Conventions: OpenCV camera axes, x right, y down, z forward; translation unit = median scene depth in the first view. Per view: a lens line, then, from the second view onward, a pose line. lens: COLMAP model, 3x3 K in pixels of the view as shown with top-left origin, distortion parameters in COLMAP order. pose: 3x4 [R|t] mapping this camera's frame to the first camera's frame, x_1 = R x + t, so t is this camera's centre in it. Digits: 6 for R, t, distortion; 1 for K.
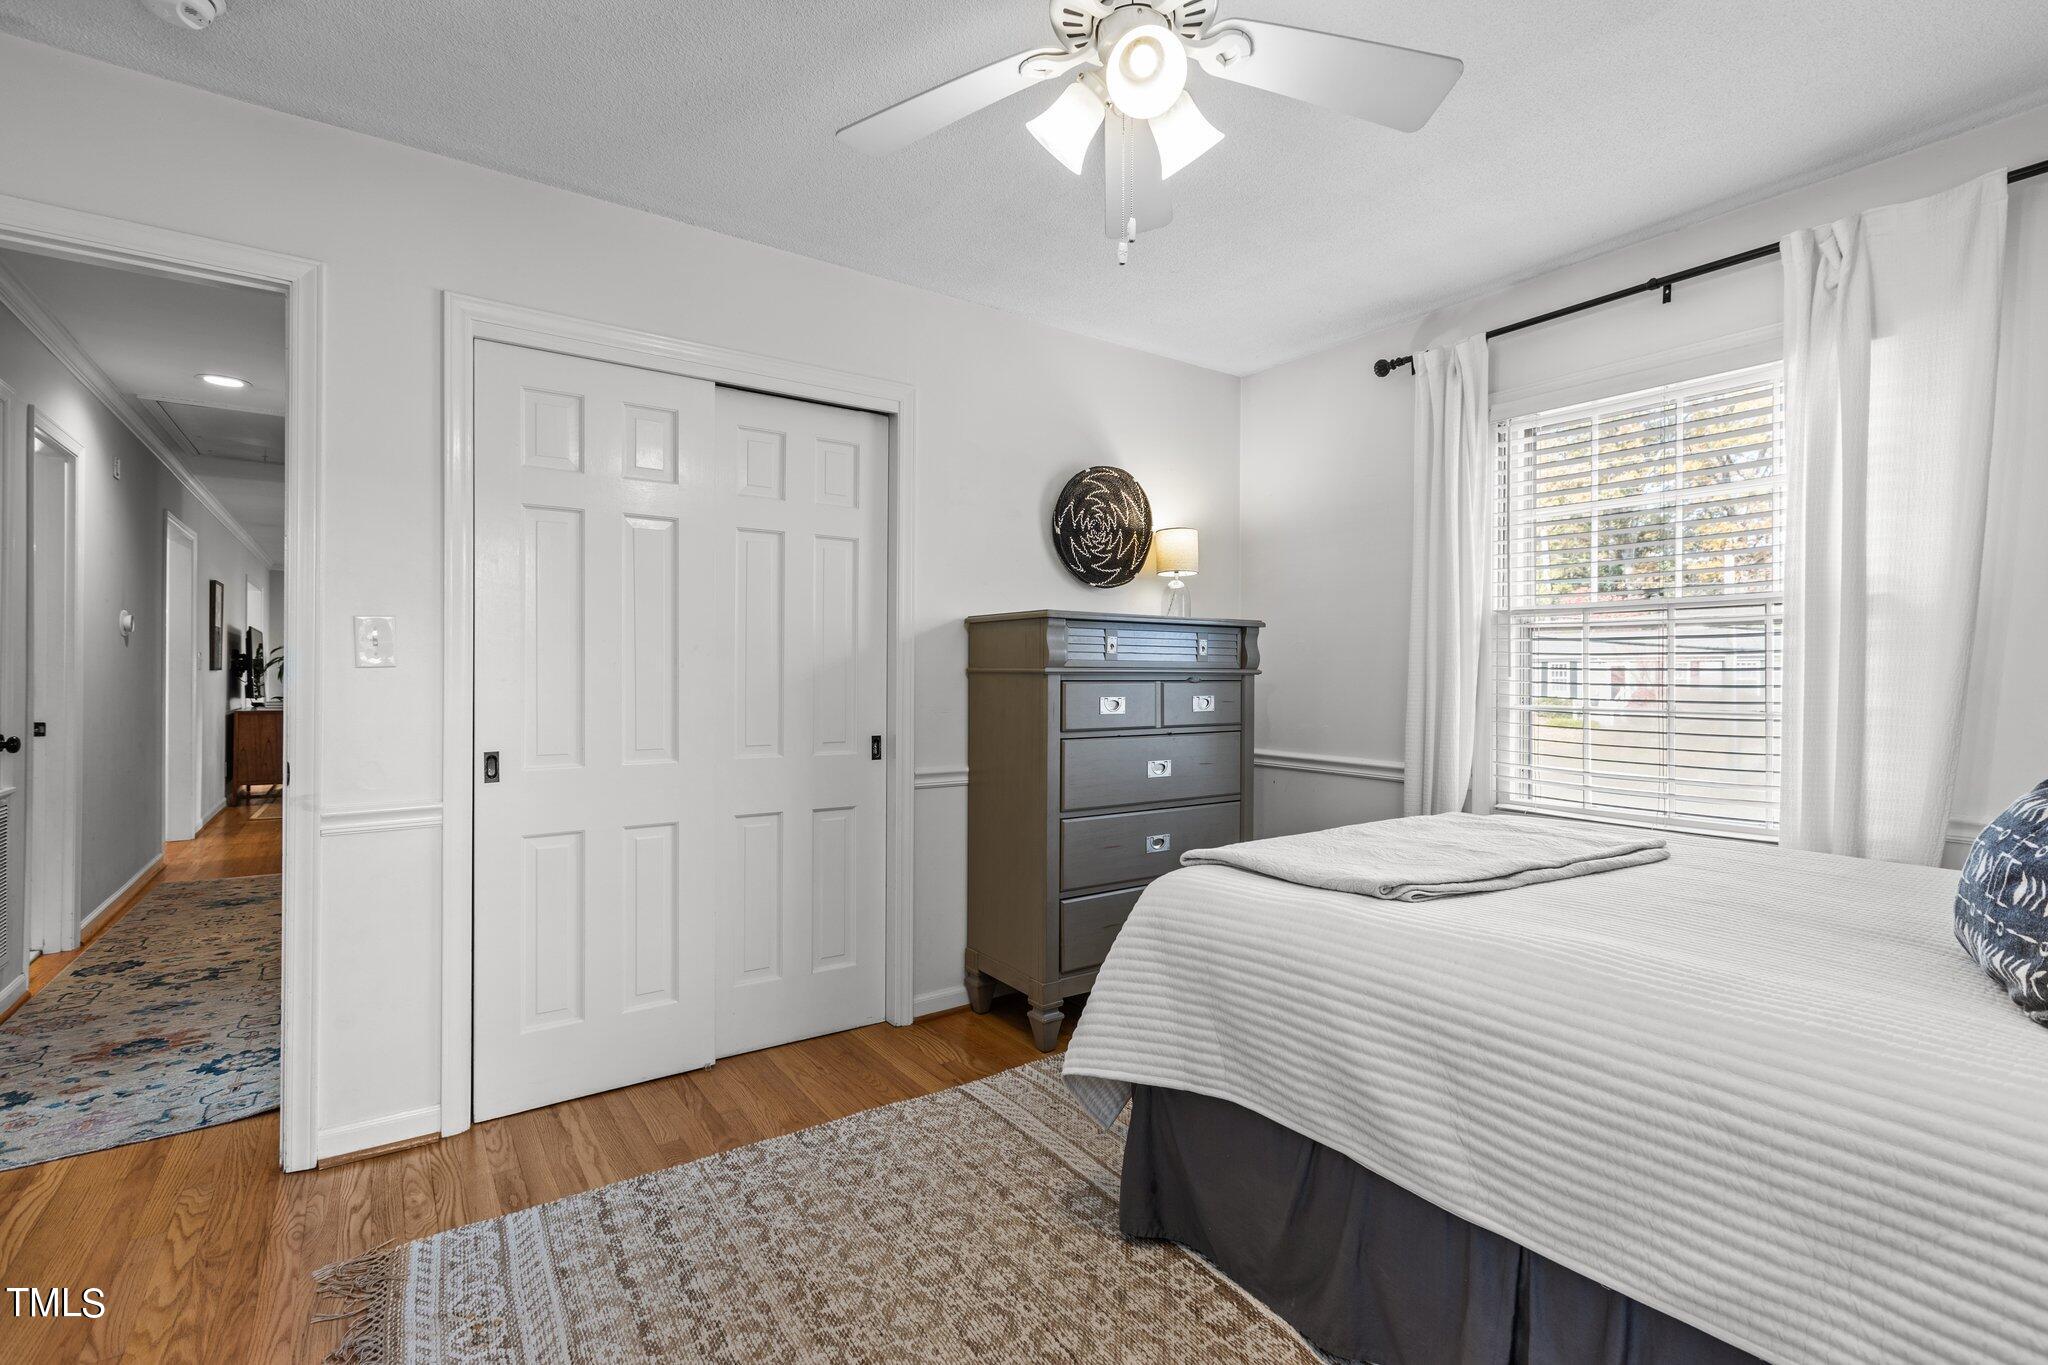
lens RADIAL K [[928.0, 0, 1023.3], [0, 928.0, 674.0], [0, 0, 1]] dist [0.001326, 0.001220]
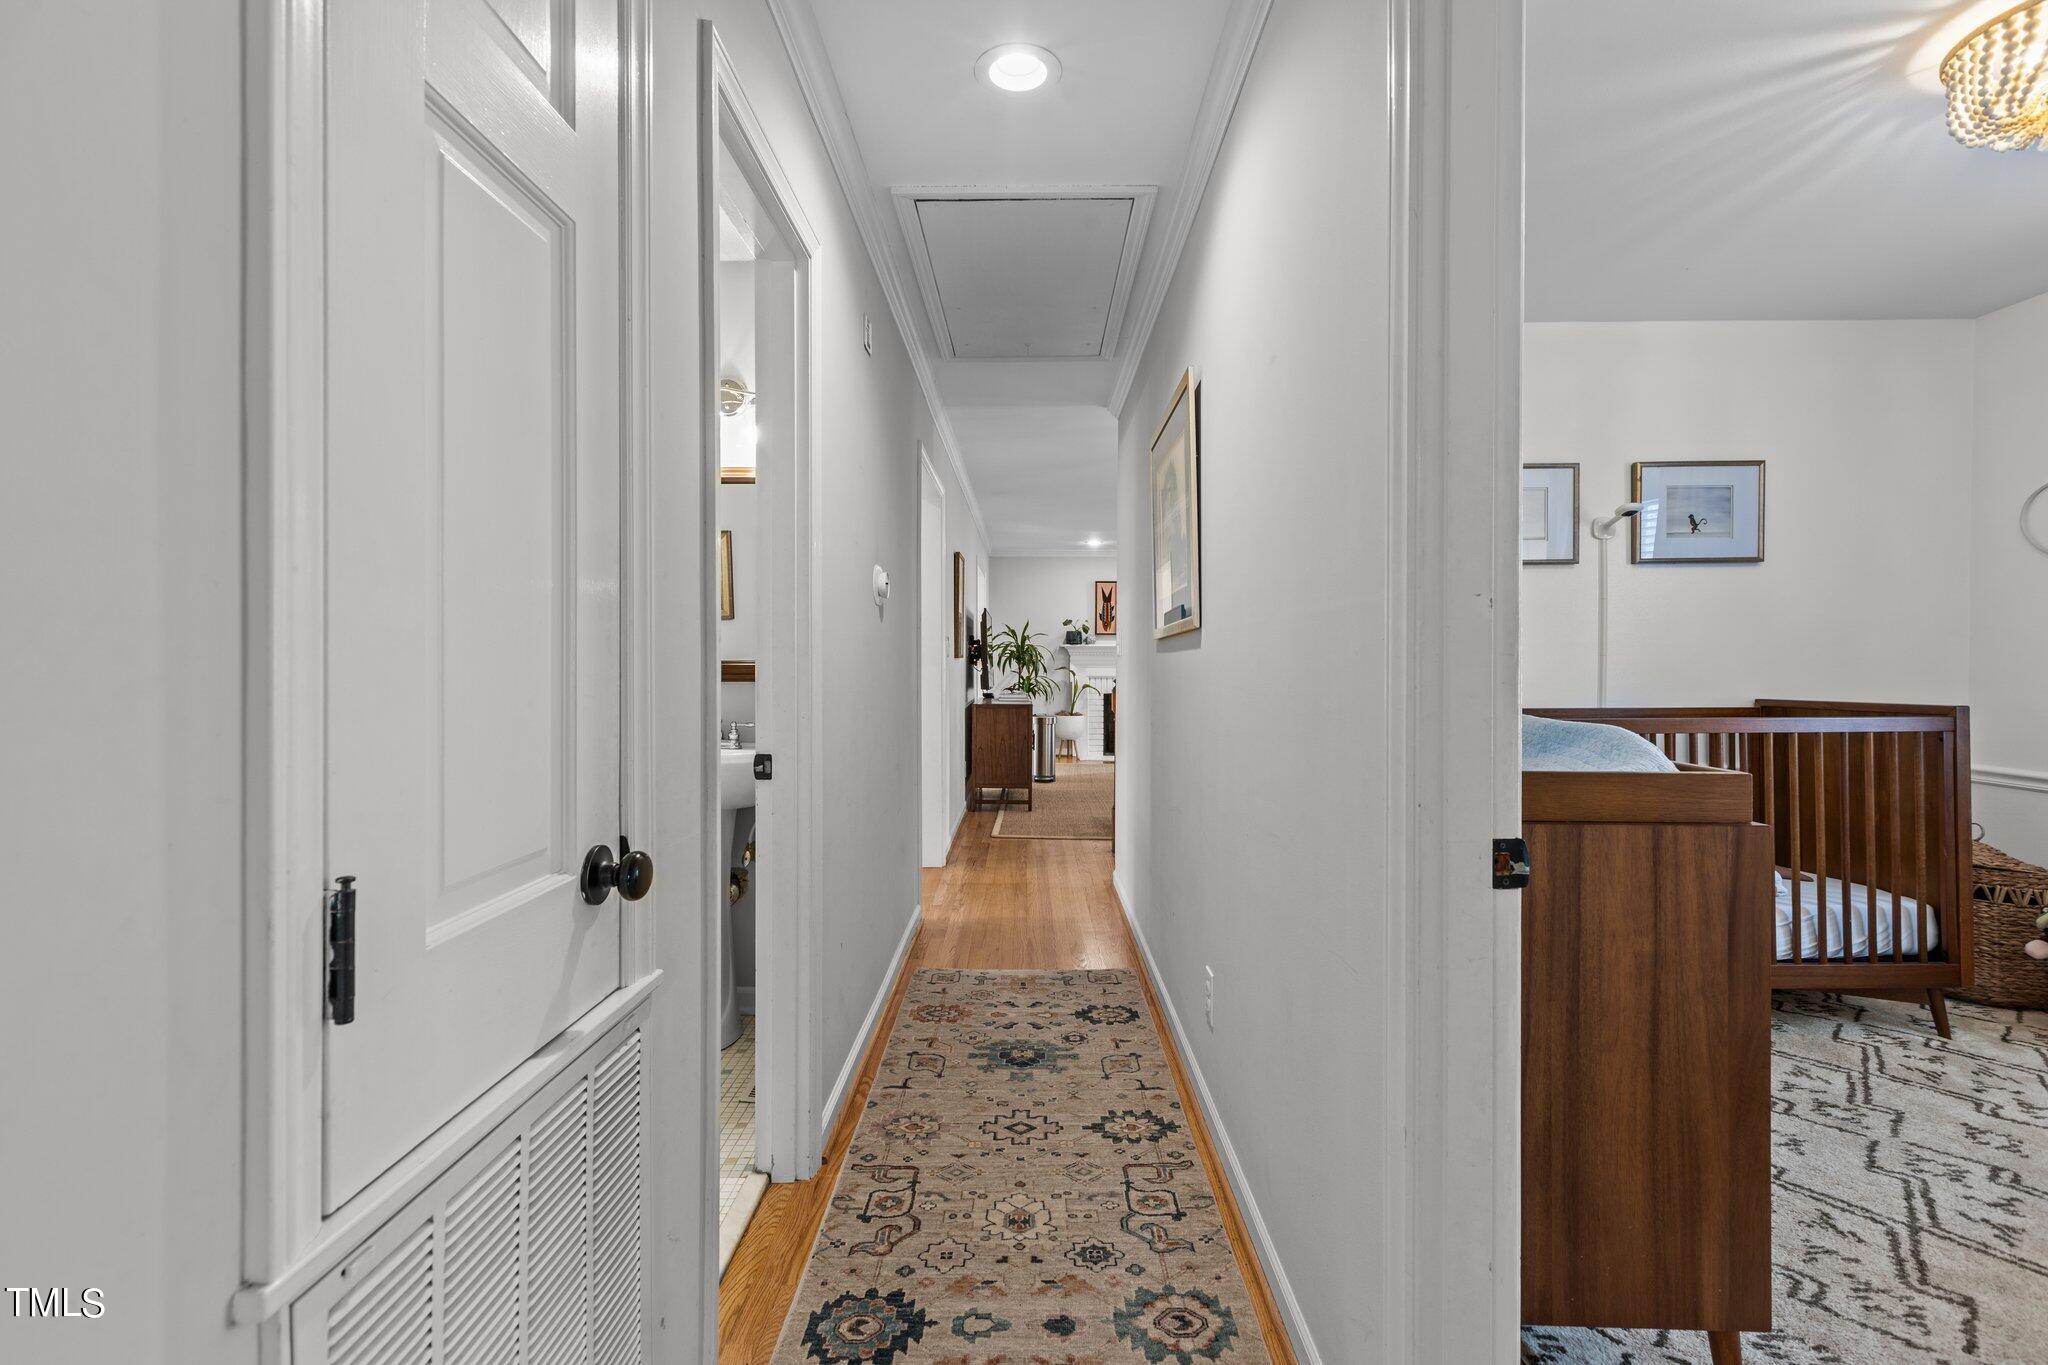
lens RADIAL K [[928.0, 0, 1023.6], [0, 928.0, 671.9], [0, 0, 1]] dist [0.001326, 0.001220]
pose [[0.813722, 0.002228, -0.581250, -0.335748], [0.004540, 0.999938, 0.010190, -0.000016], [0.581237, -0.010931, 0.813661, 0.350995]]
